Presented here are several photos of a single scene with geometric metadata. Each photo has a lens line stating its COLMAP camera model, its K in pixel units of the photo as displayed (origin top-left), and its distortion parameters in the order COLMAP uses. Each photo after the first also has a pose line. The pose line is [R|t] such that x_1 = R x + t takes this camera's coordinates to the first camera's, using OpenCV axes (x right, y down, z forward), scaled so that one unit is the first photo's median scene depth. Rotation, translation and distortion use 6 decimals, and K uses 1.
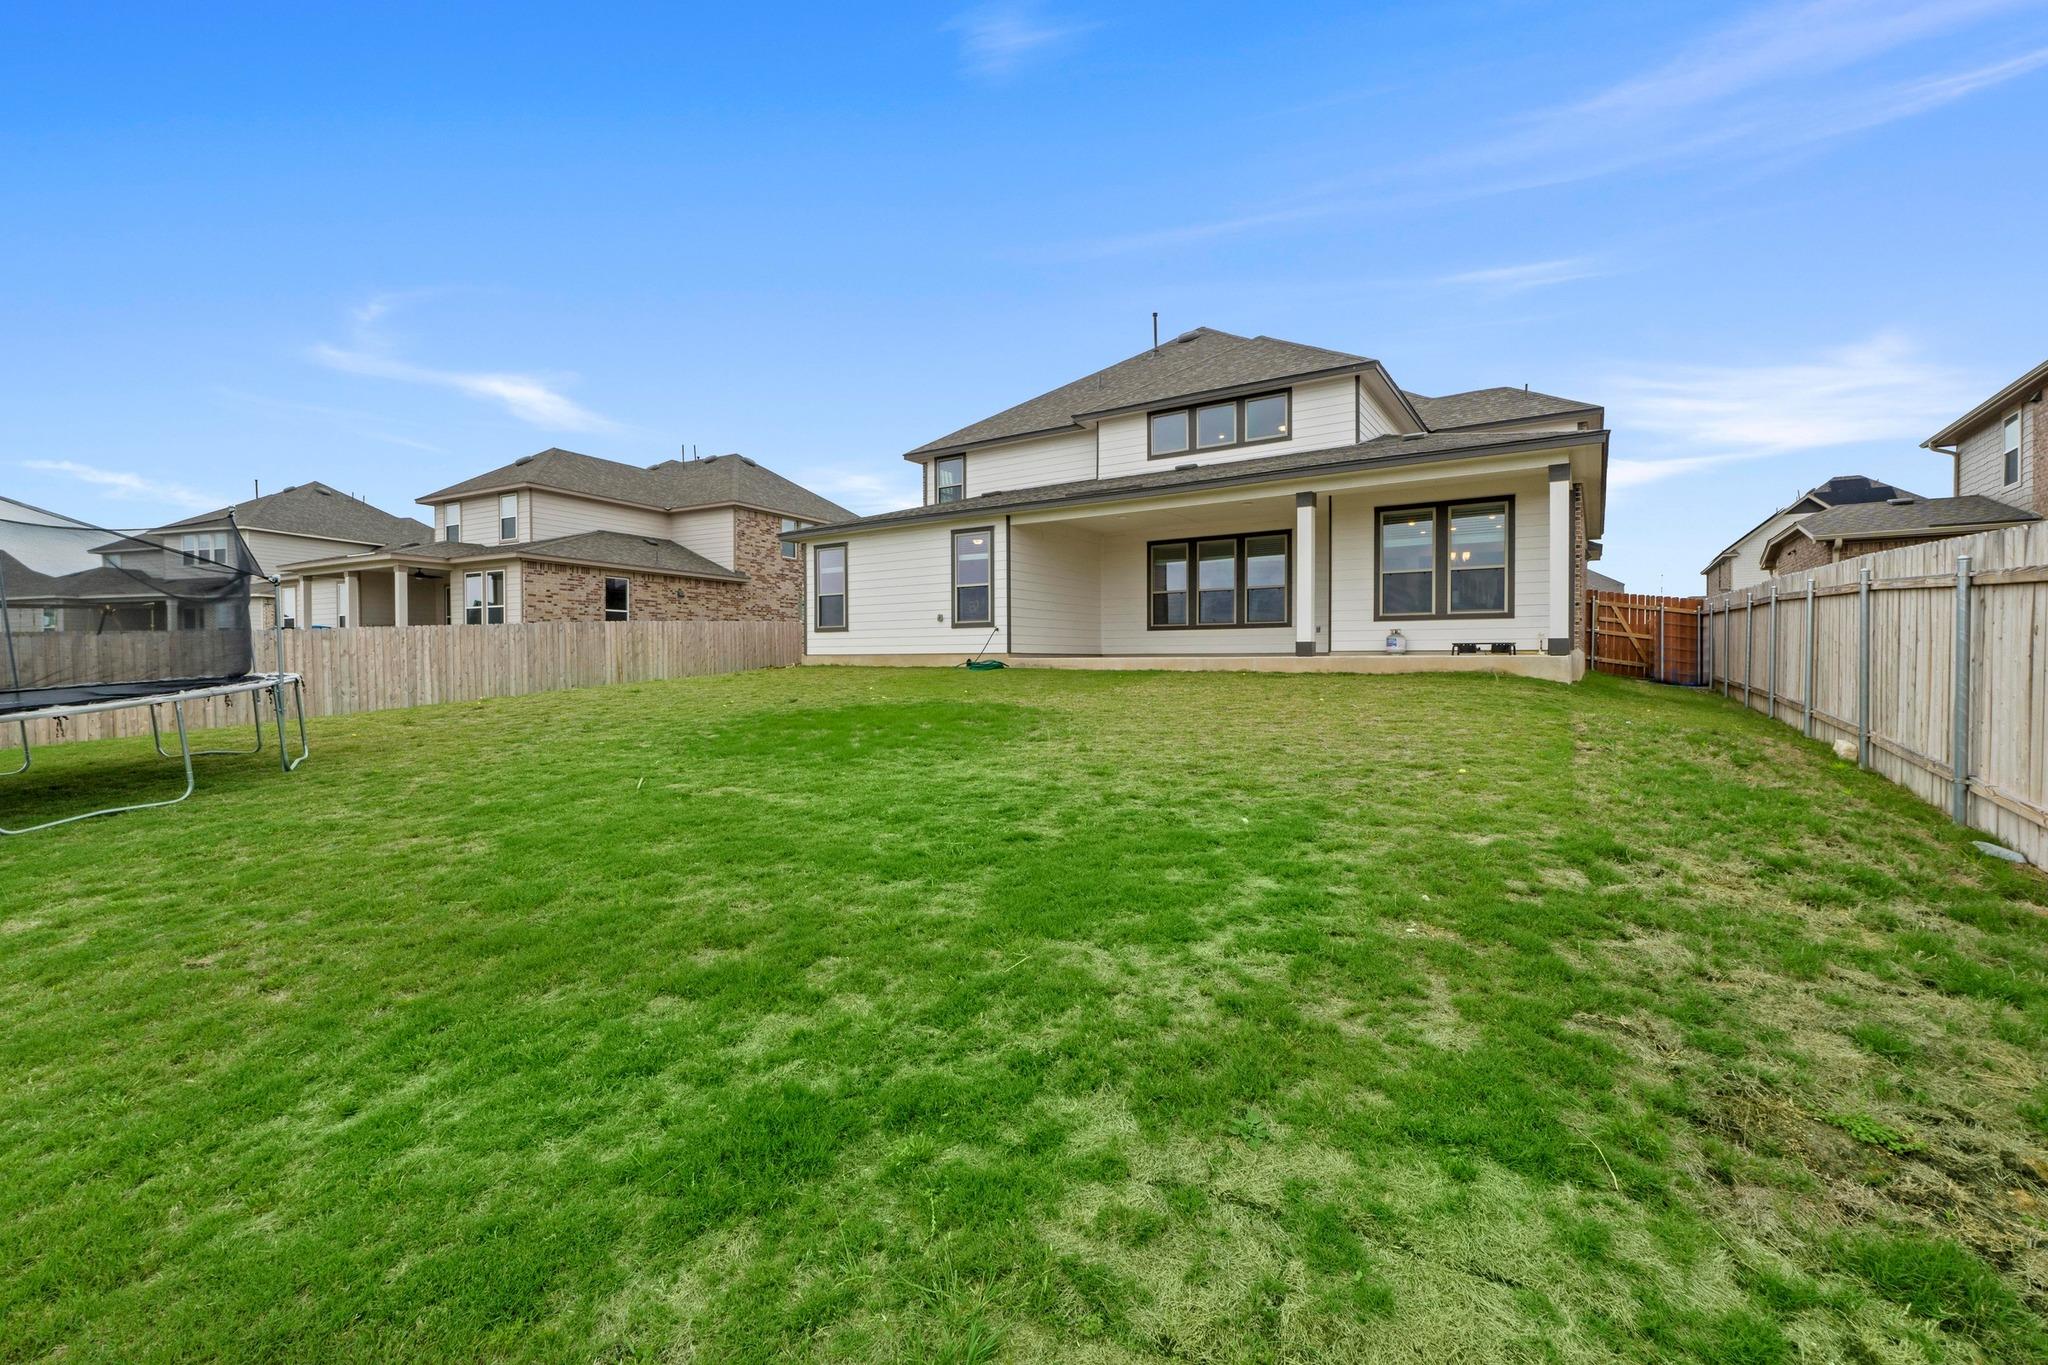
lens RADIAL K [[880.8, 0, 1023.9], [0, 880.8, 681.3], [0, 0, 1]] dist [-0.010530, 0.000524]
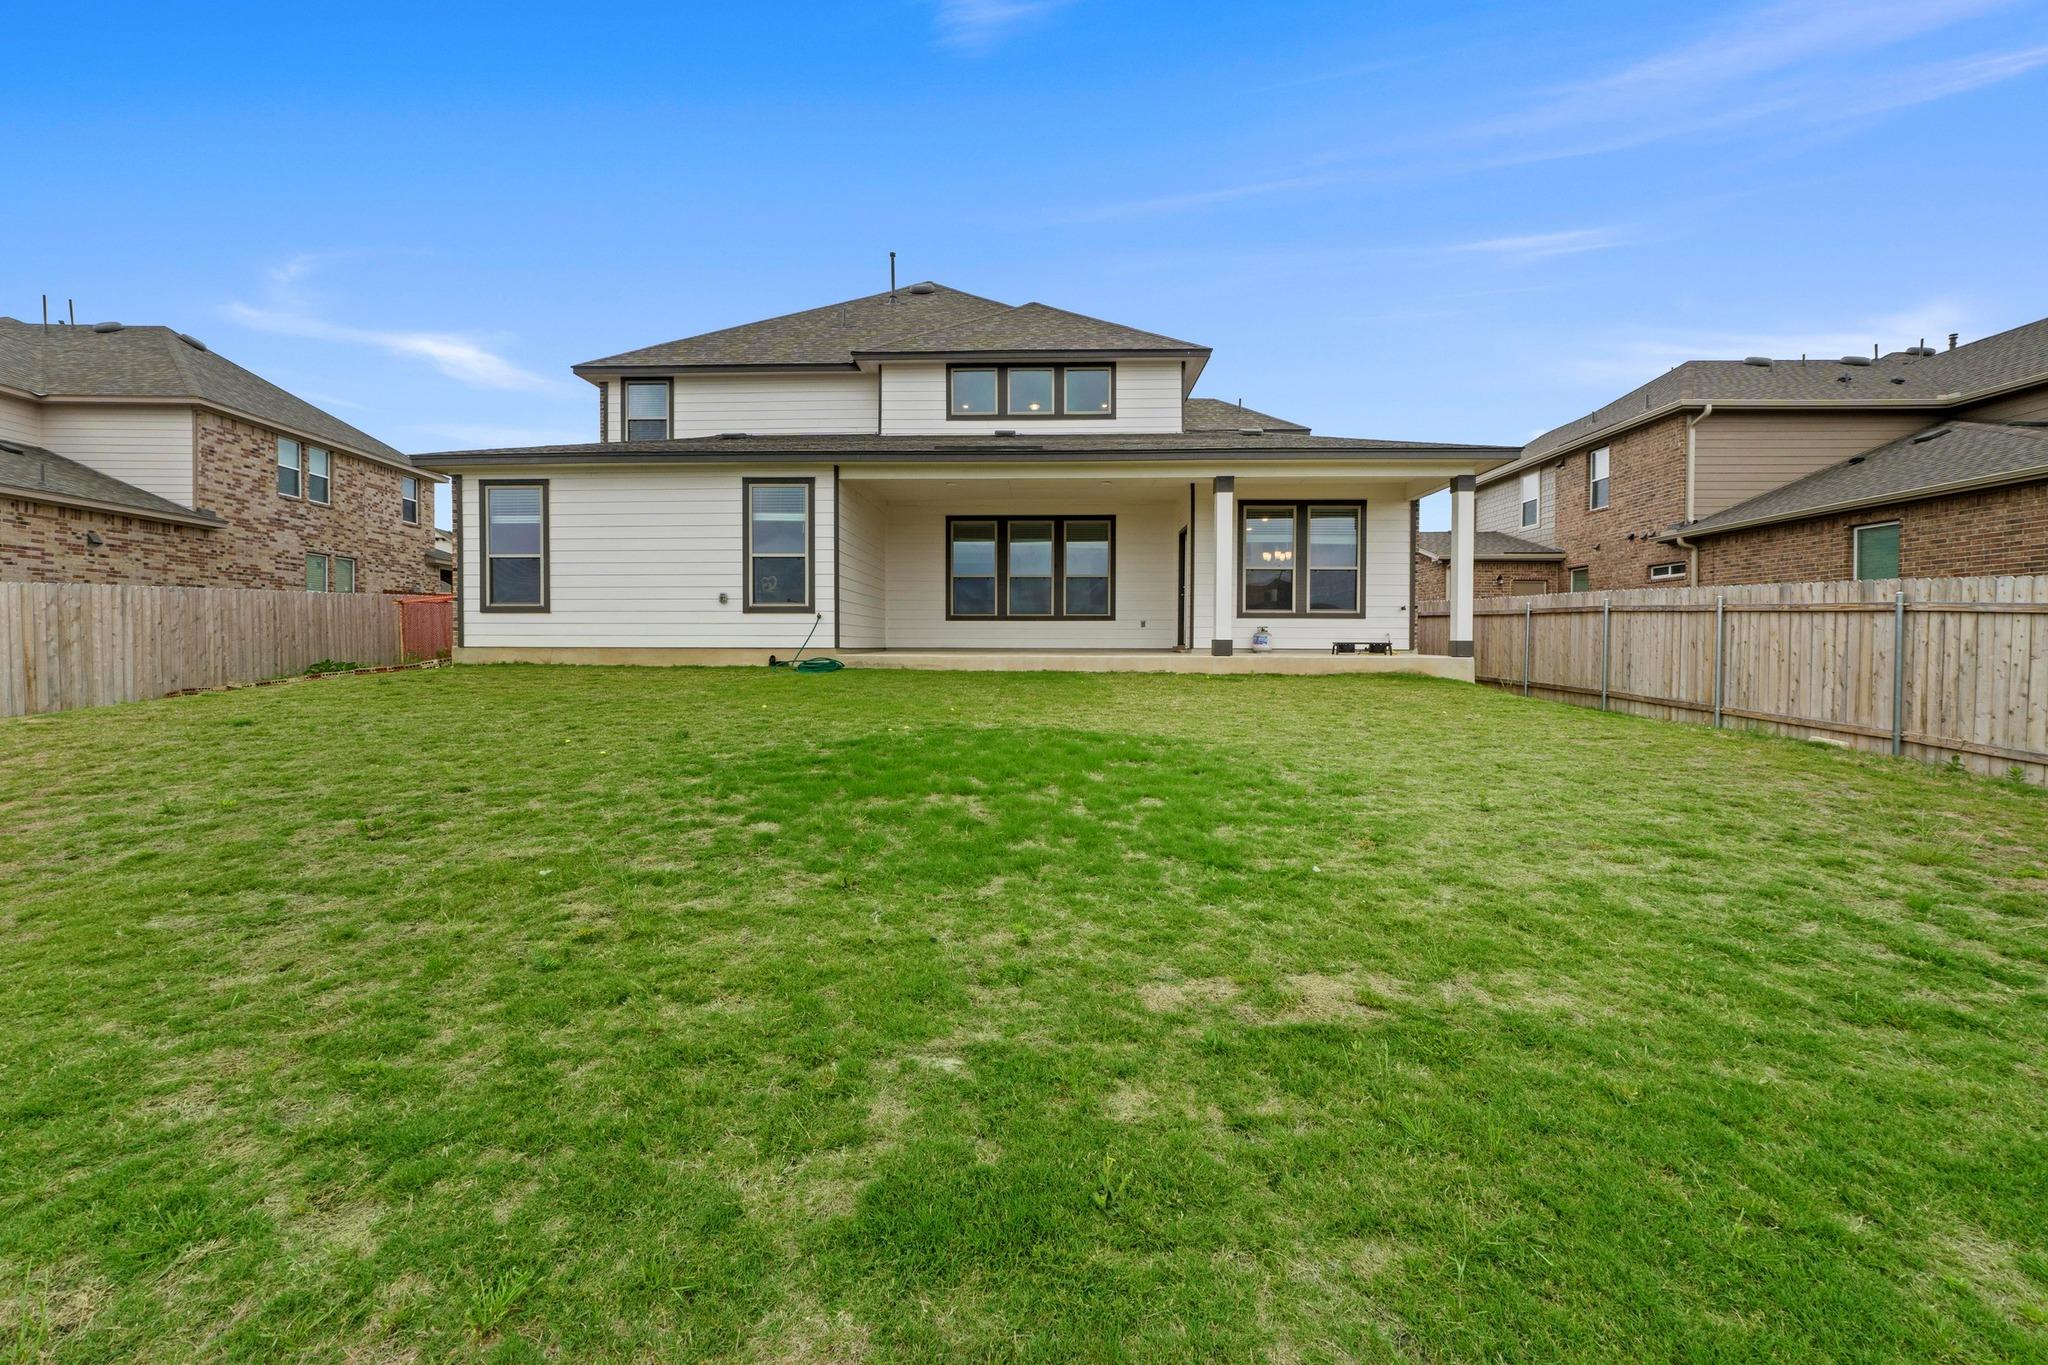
lens RADIAL K [[880.8, 0, 1031.6], [0, 880.8, 666.2], [0, 0, 1]] dist [-0.010530, 0.000524]
pose [[0.847967, -0.007512, 0.529995, -0.242296], [0.006888, 0.999971, 0.003152, -0.015559], [-0.530004, 0.000978, 0.847995, 0.236342]]
